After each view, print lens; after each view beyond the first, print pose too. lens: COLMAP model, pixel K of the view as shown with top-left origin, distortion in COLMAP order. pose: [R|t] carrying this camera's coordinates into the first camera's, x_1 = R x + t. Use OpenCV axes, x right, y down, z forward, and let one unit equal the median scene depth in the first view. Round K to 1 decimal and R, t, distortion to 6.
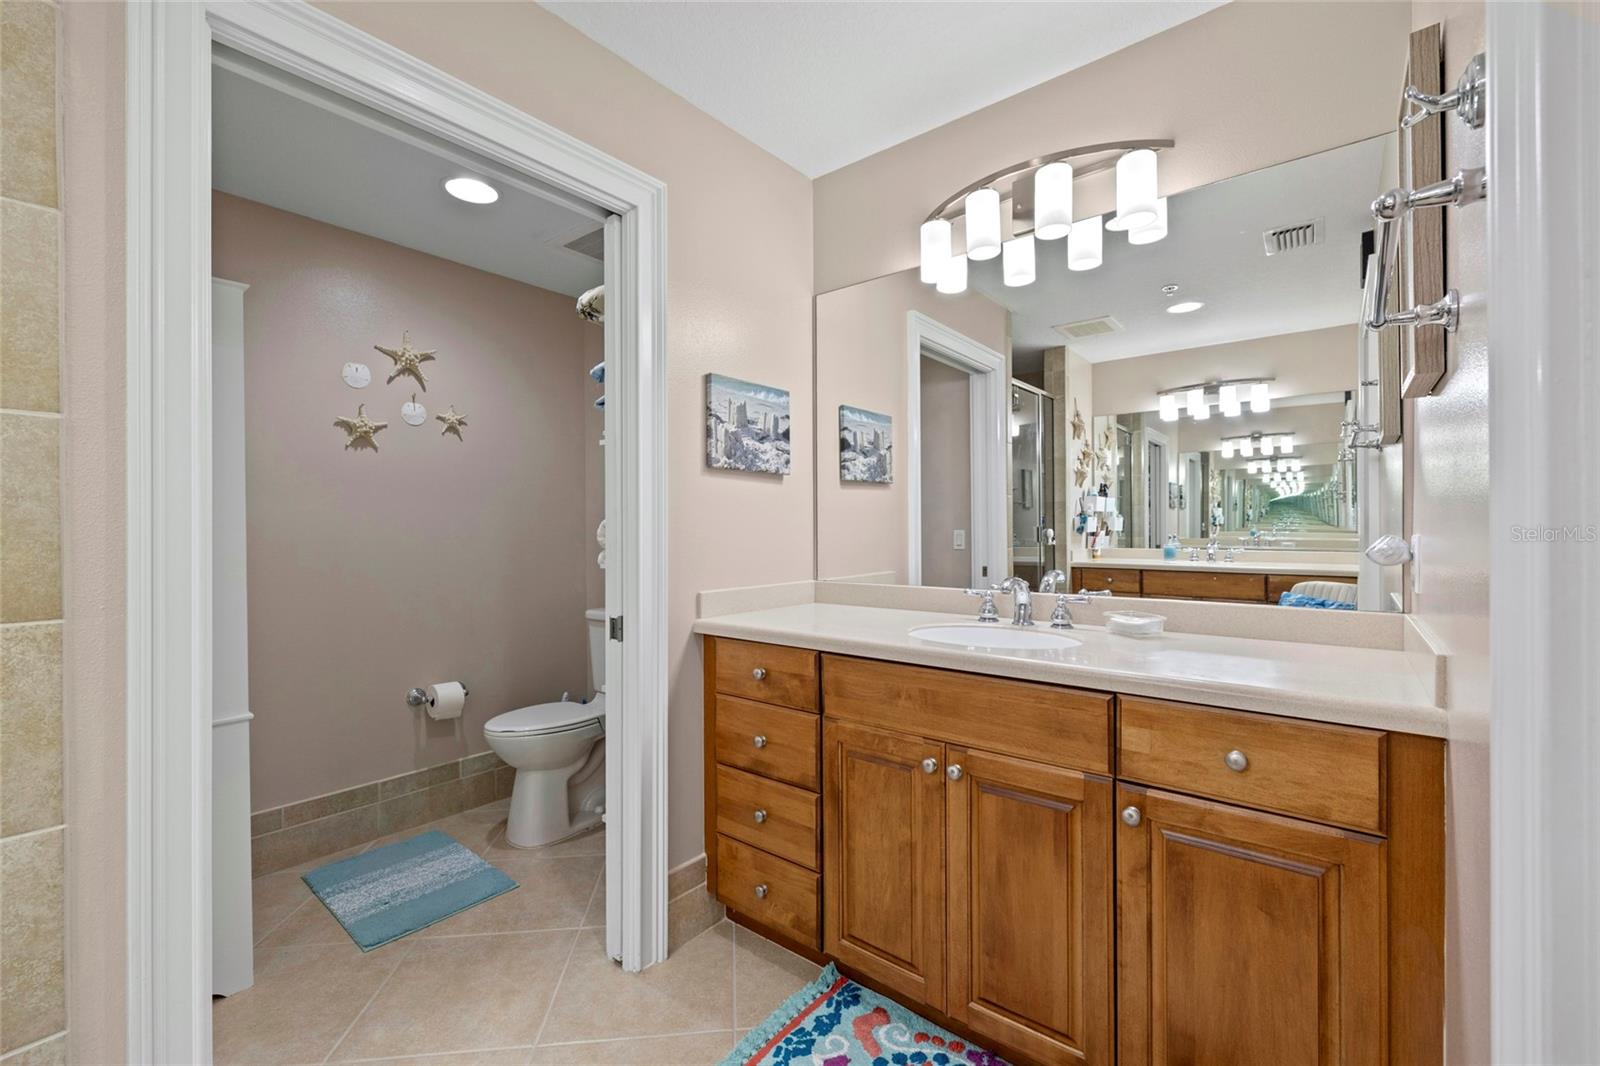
lens RADIAL K [[666.9, 0, 798.2], [0, 666.9, 530.7], [0, 0, 1]] dist [-0.000871, -0.000522]
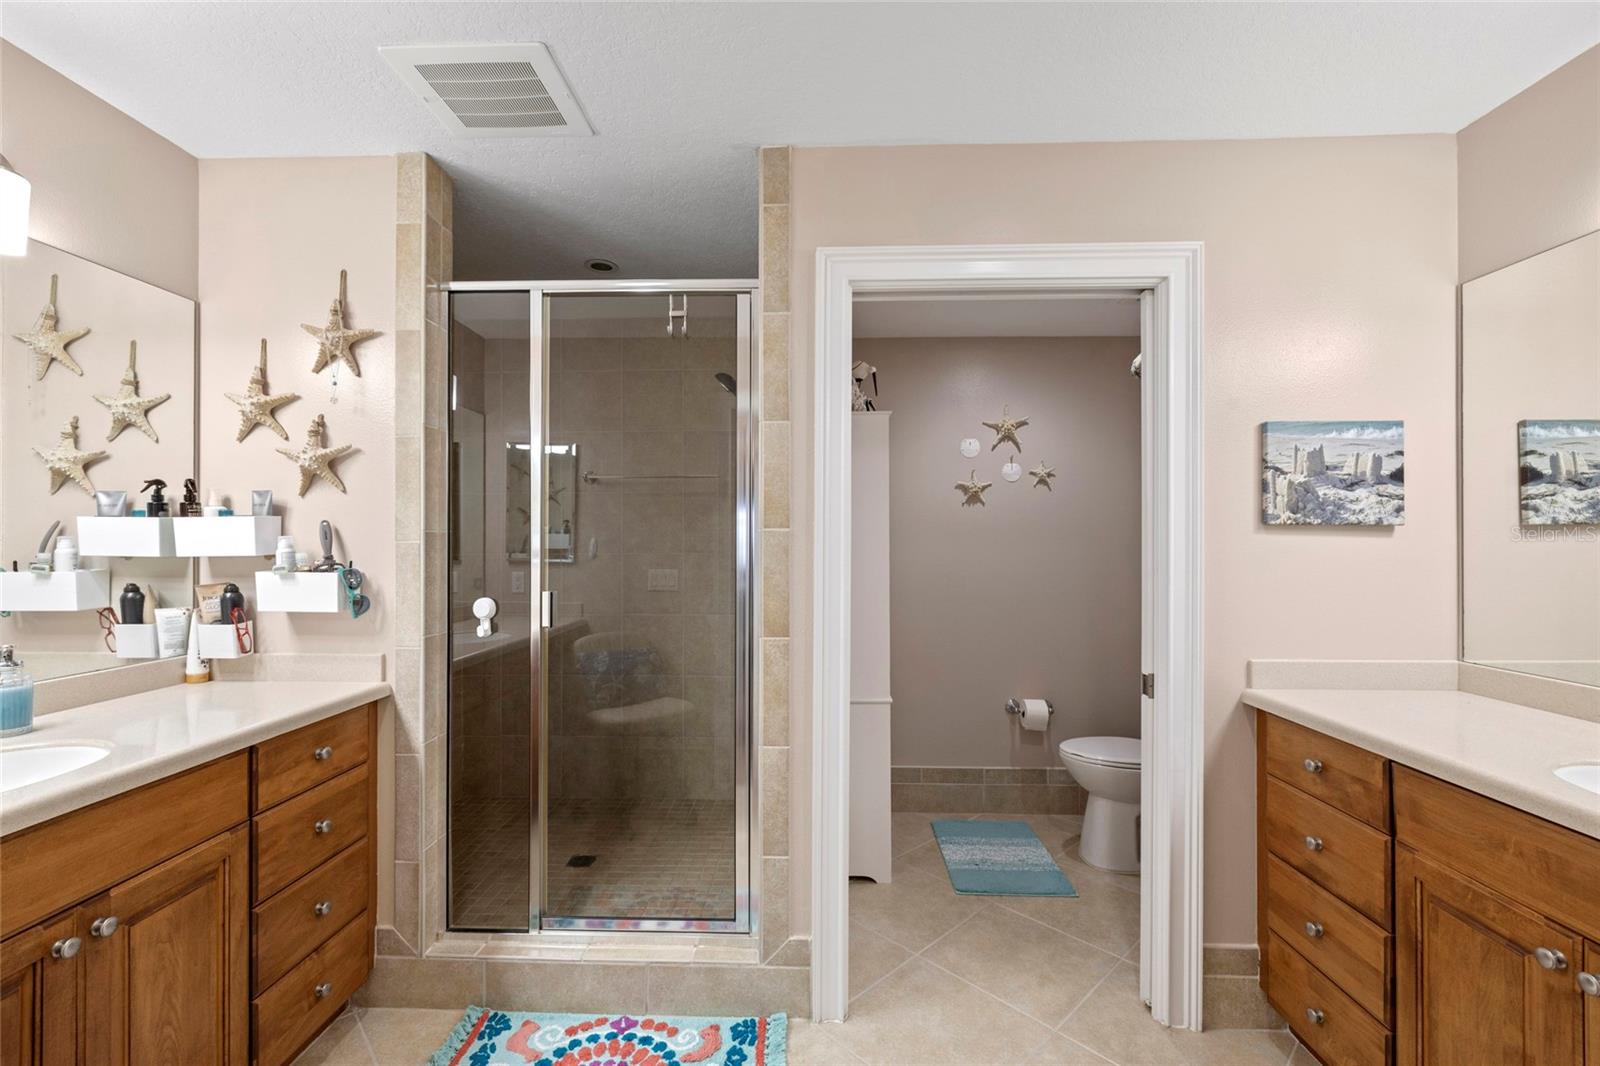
lens RADIAL K [[666.9, 0, 794.5], [0, 666.9, 534.3], [0, 0, 1]] dist [-0.000871, -0.000522]
pose [[0.607496, -0.000648, -0.794323, 0.202737], [-0.005572, 0.999972, -0.005077, -0.074430], [0.794303, 0.007511, 0.607475, -0.069202]]
